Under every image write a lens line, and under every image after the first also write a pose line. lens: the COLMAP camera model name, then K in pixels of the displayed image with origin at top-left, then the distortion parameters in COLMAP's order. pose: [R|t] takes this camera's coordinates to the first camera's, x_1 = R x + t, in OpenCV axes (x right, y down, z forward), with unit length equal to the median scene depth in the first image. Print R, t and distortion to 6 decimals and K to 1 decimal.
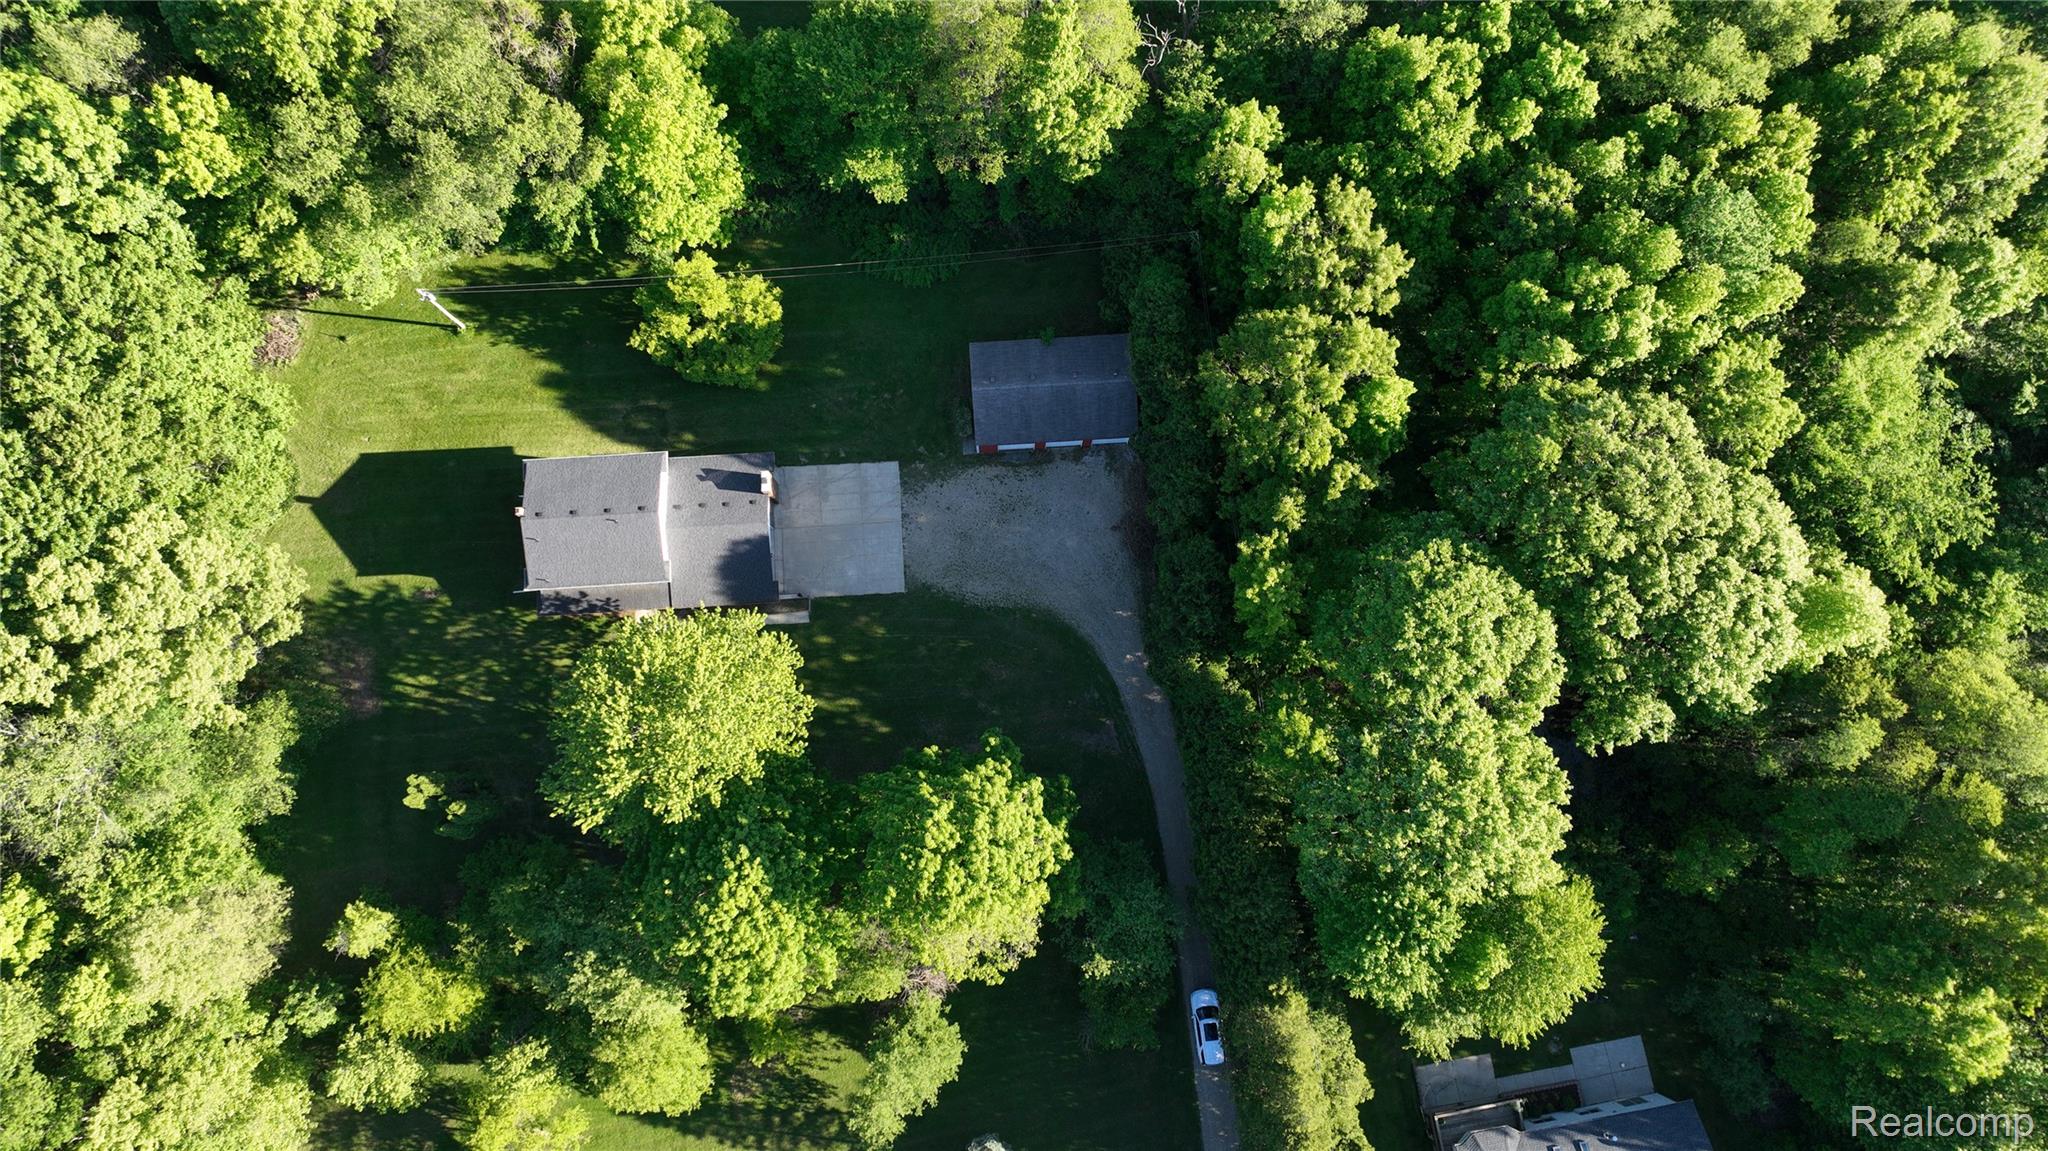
lens RADIAL K [[1455.2, 0, 1032.6], [0, 1455.2, 574.6], [0, 0, 1]] dist [0.006159, -0.004180]
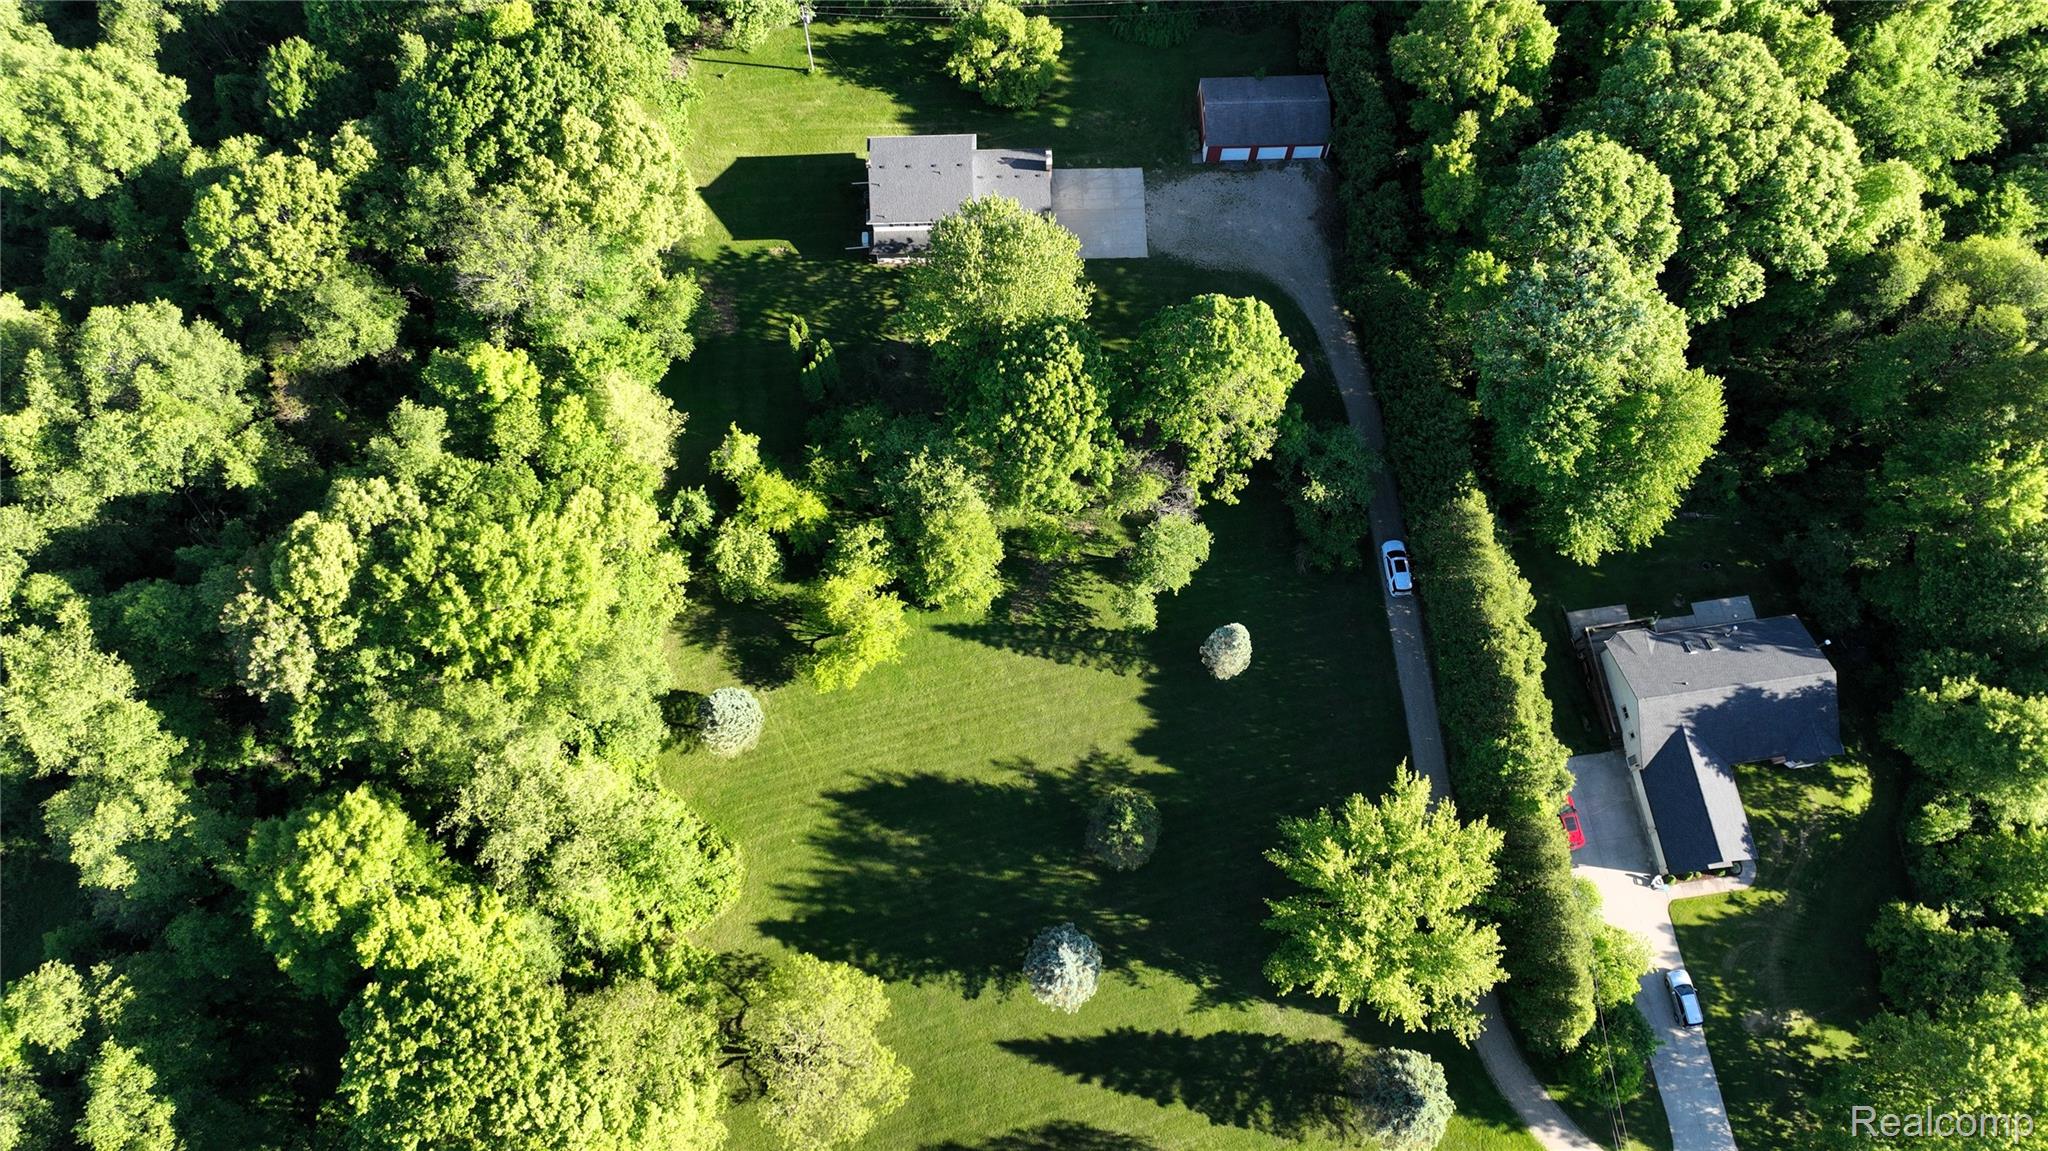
lens RADIAL K [[1455.2, 0, 1016.1], [0, 1455.2, 578.3], [0, 0, 1]] dist [0.006159, -0.004180]
pose [[0.999304, 0.028561, -0.024006, -0.197476], [-0.032550, 0.981855, -0.186817, 0.639613], [0.018234, 0.187469, 0.982101, -0.255203]]
